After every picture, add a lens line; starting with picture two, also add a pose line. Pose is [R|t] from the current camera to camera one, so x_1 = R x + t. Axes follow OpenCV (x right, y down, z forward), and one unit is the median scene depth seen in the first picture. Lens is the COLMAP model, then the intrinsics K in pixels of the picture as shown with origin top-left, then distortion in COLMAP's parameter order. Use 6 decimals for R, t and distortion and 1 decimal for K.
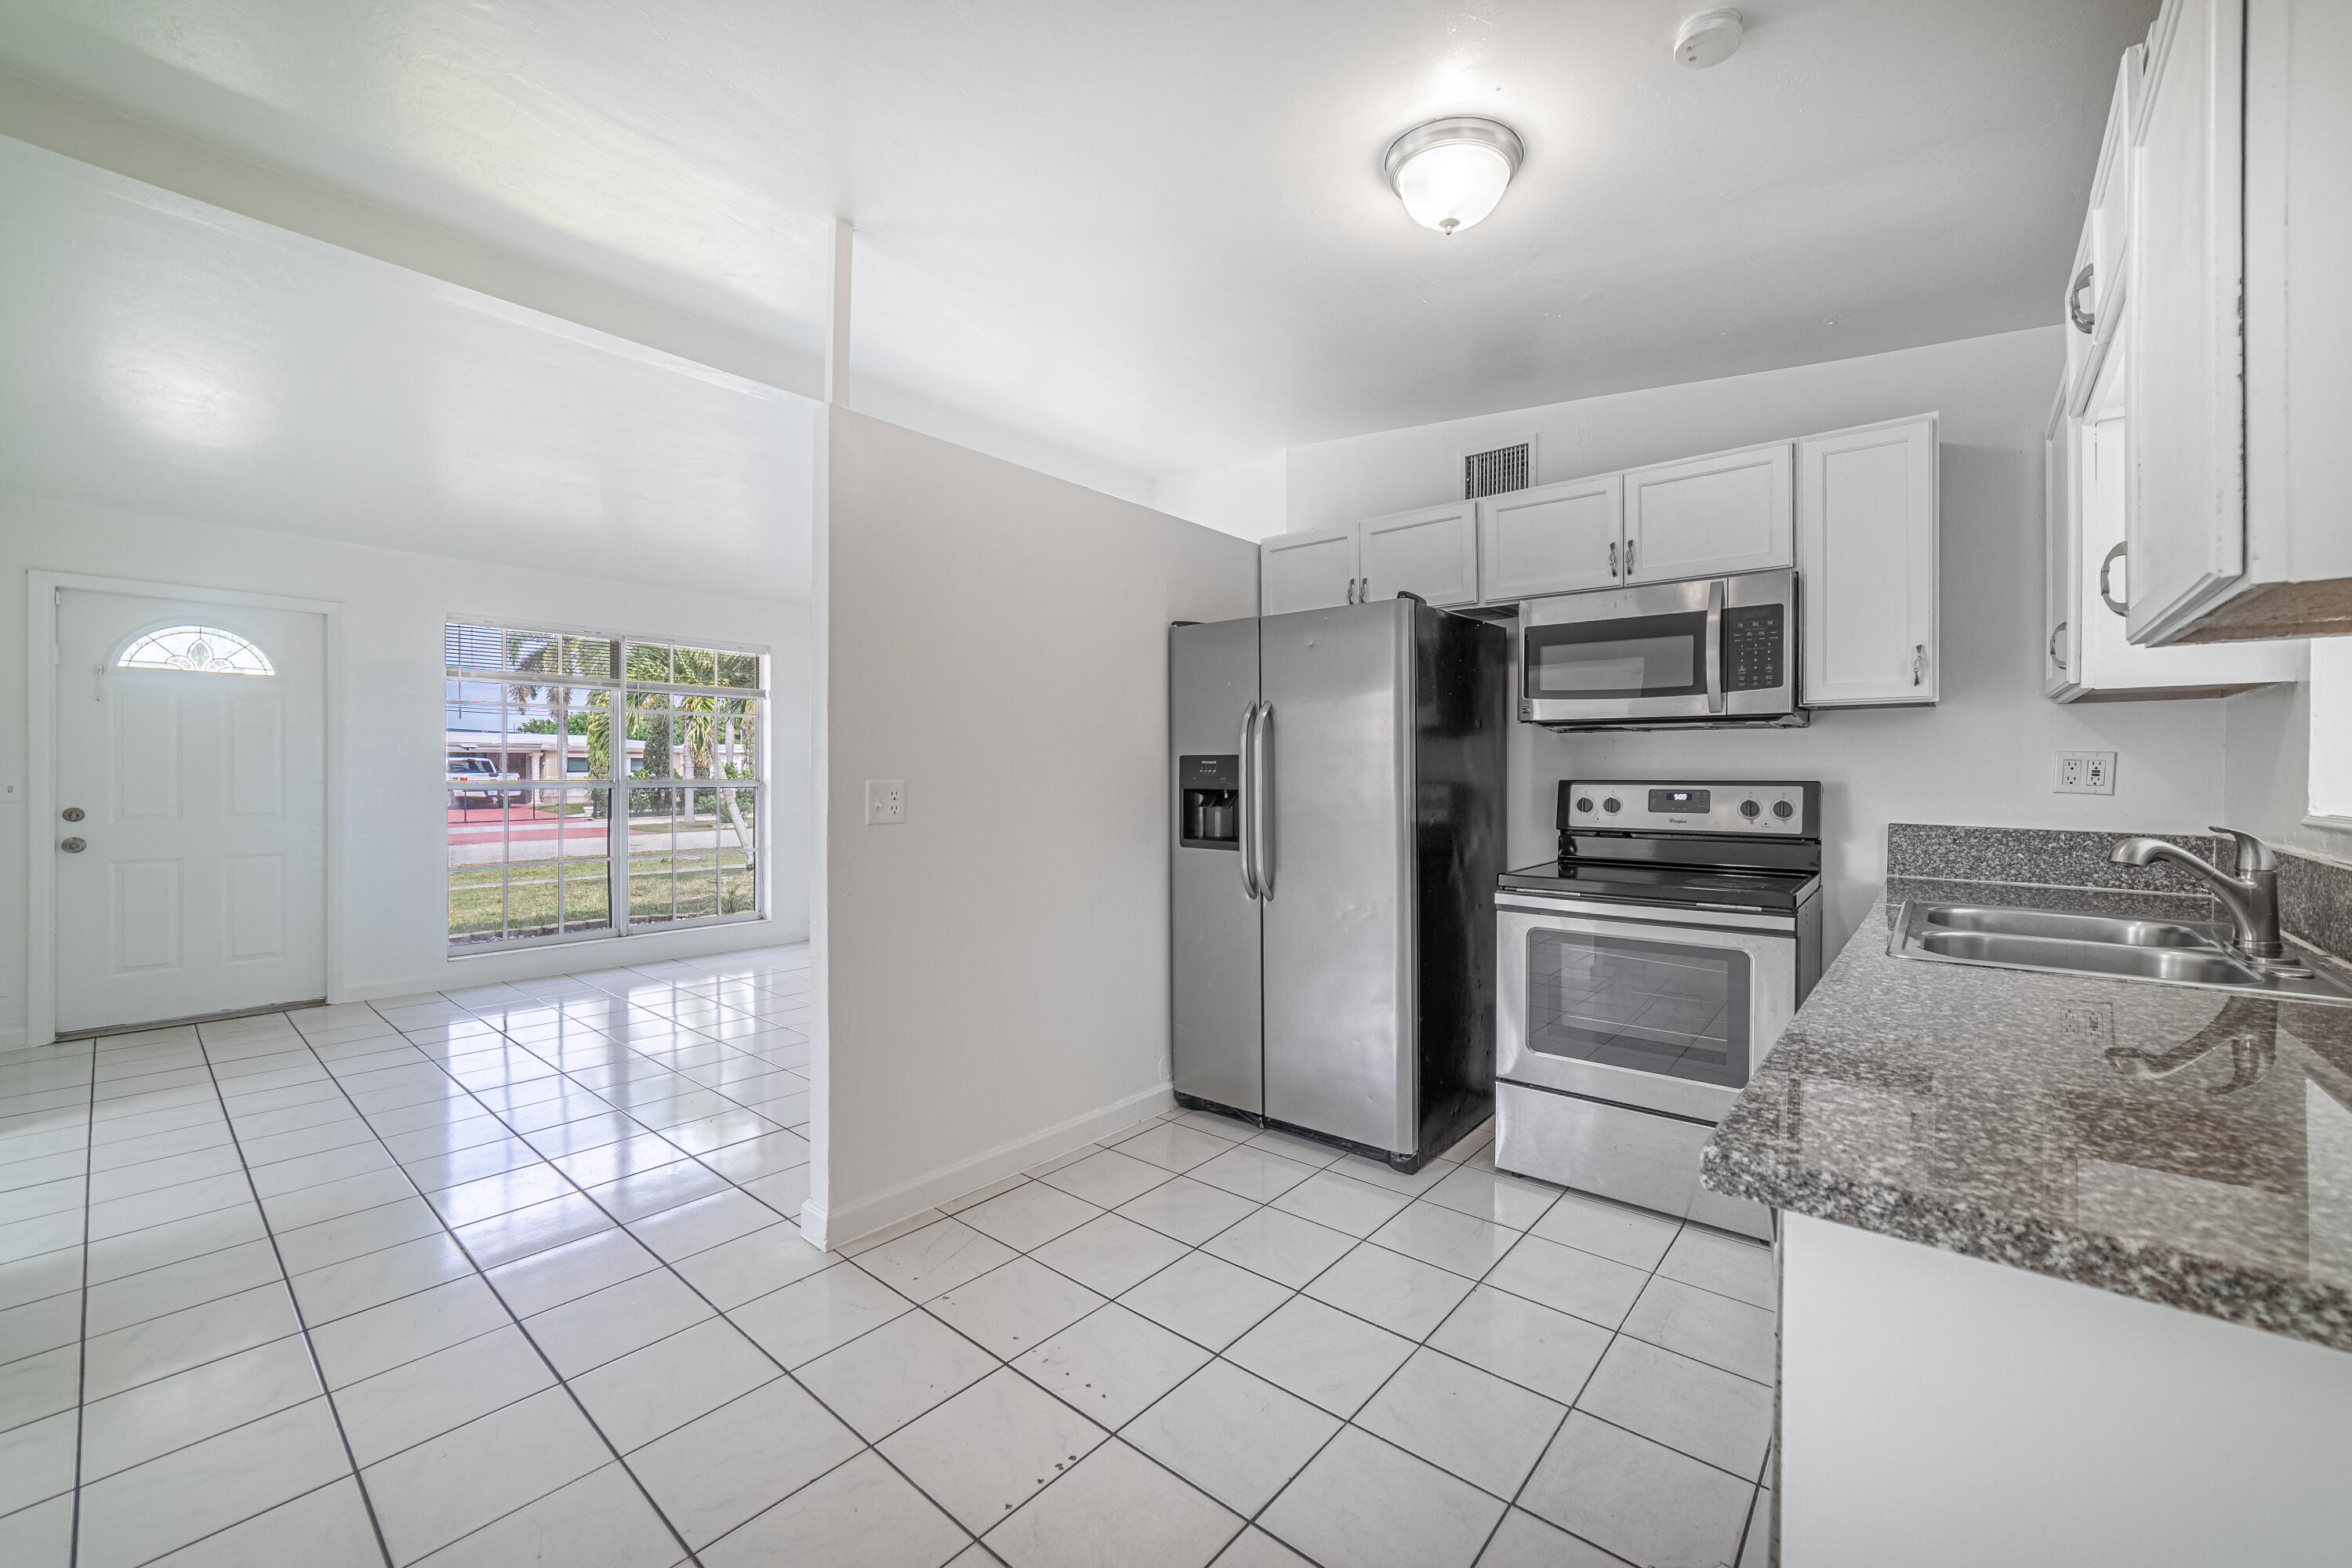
lens RADIAL K [[909.2, 0, 1169.9], [0, 909.2, 786.2], [0, 0, 1]] dist [-0.007734, 0.001601]
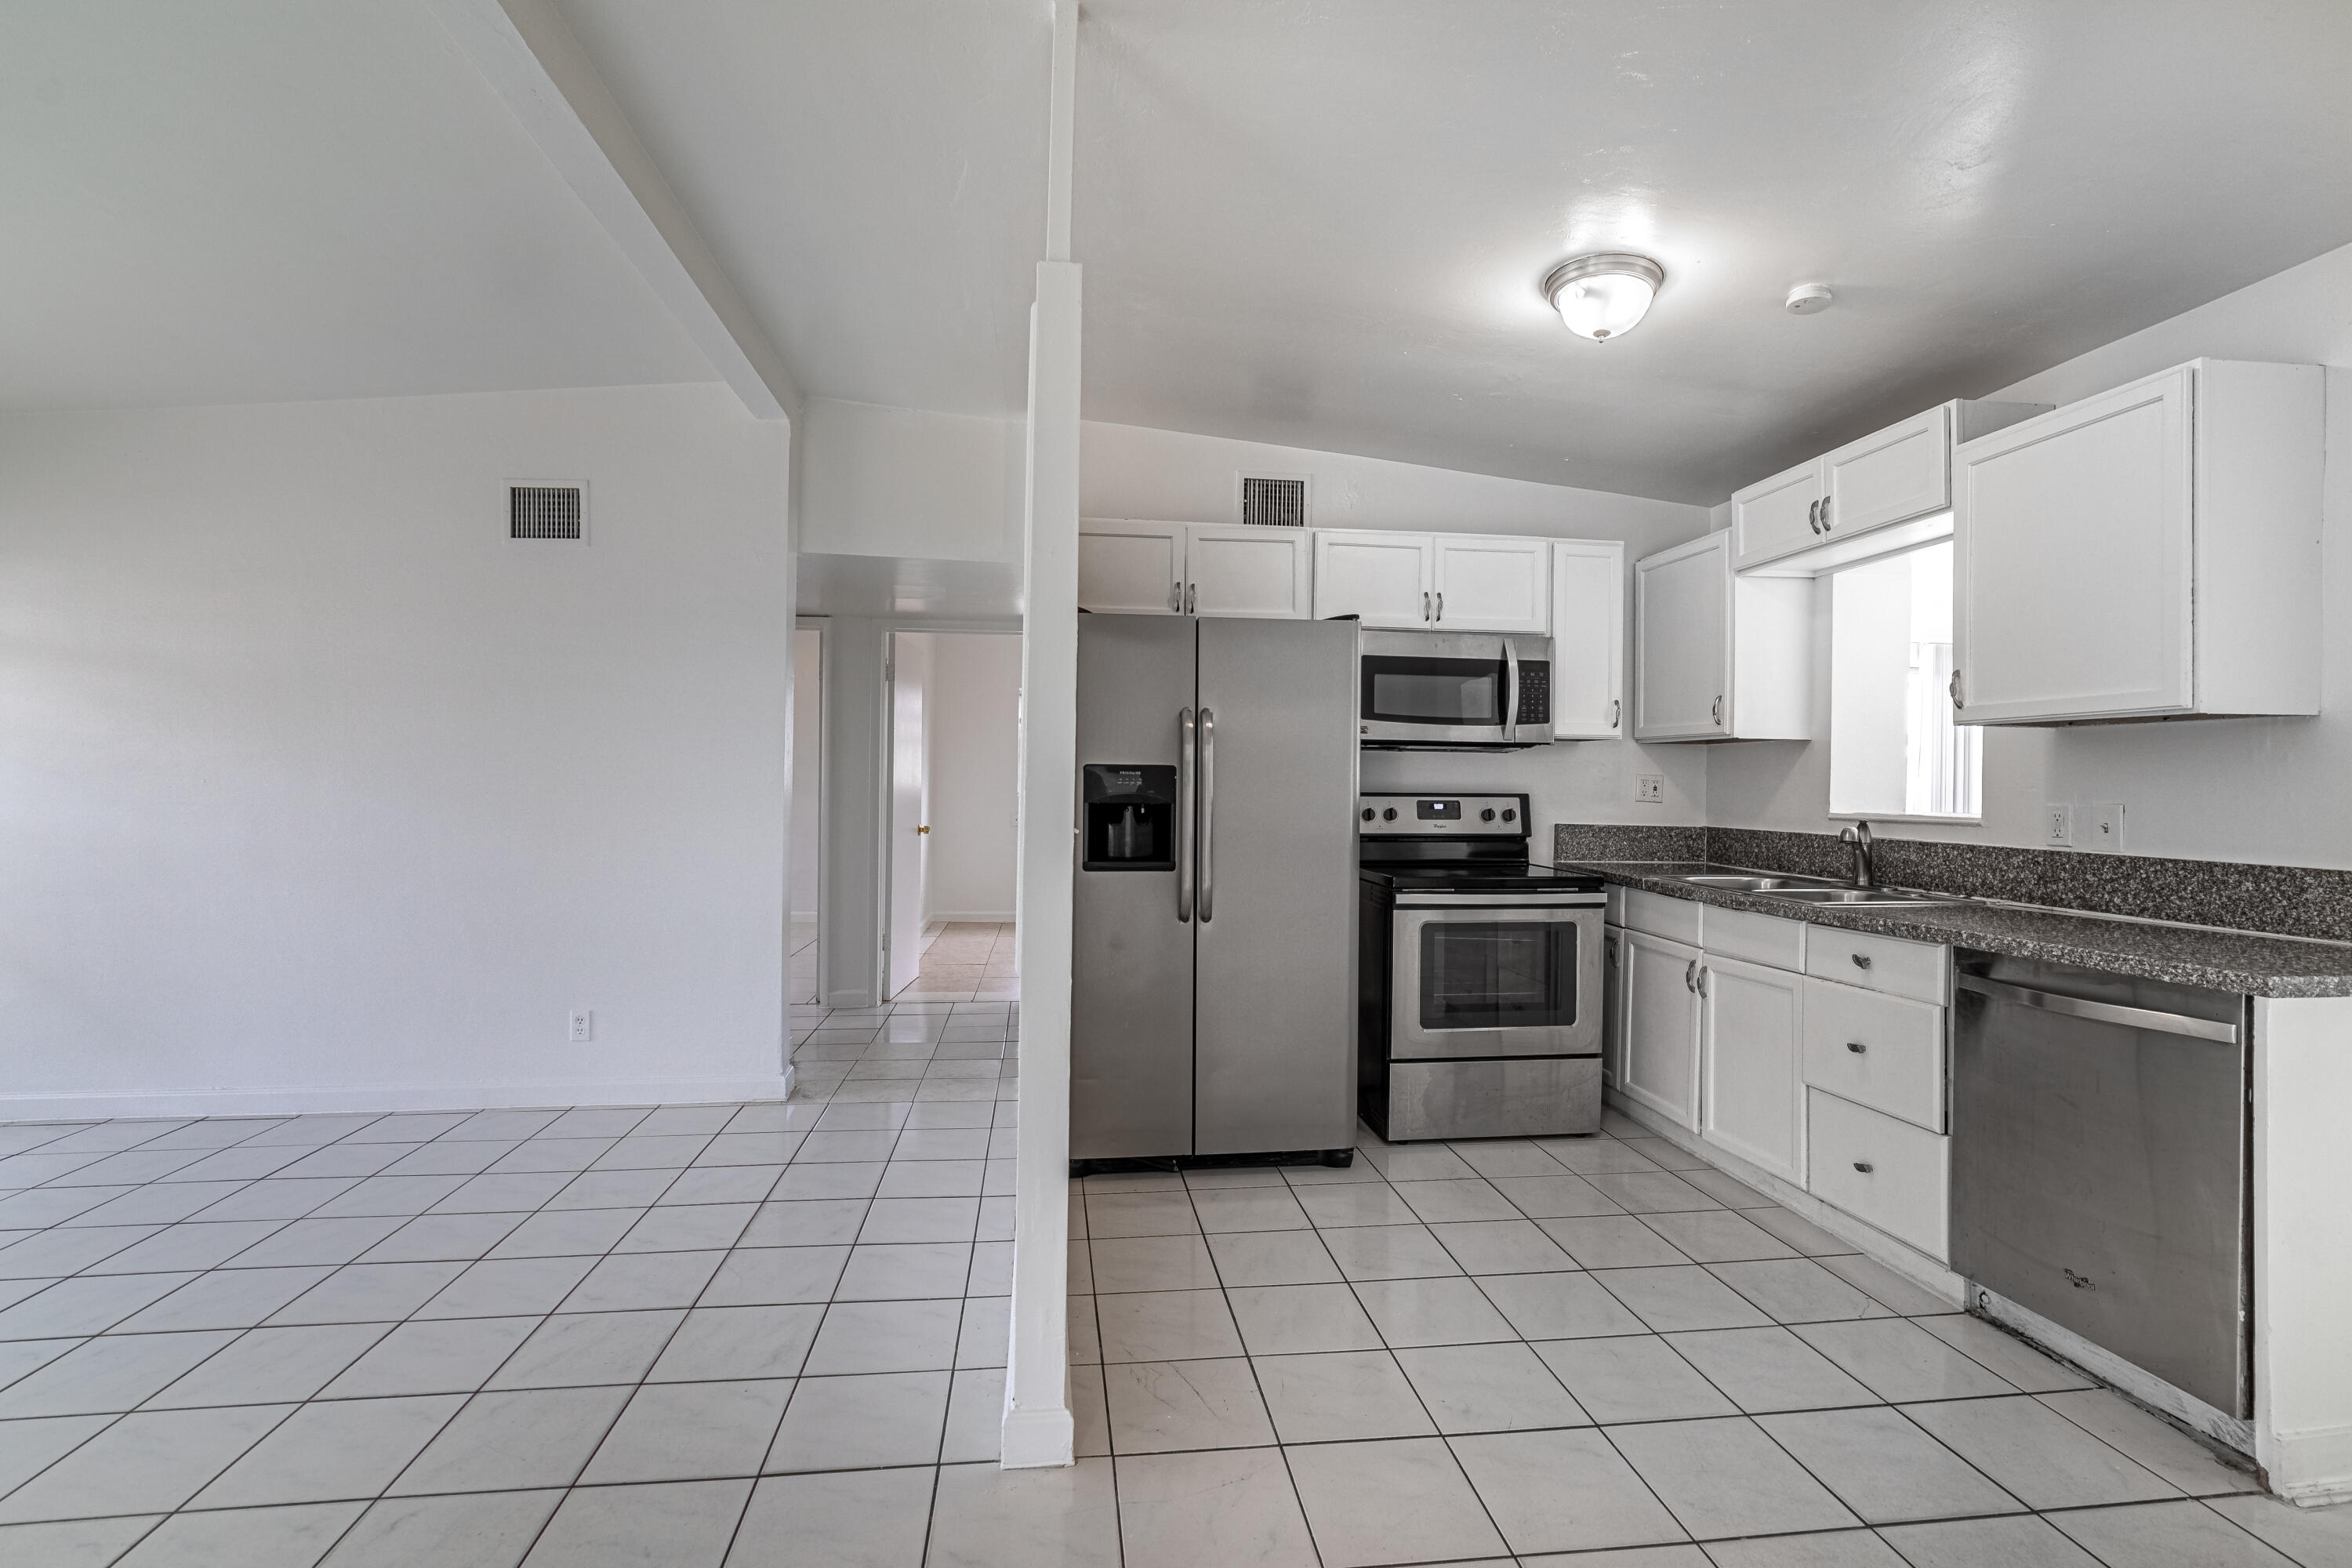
lens RADIAL K [[1047.6, 0, 1155.1], [0, 1047.6, 794.0], [0, 0, 1]] dist [-0.003929, -0.001001]
pose [[0.693692, -0.001849, 0.720270, -0.758737], [0.003121, 0.999995, -0.000438, -0.005895], [-0.720265, 0.002552, 0.693694, 0.313393]]
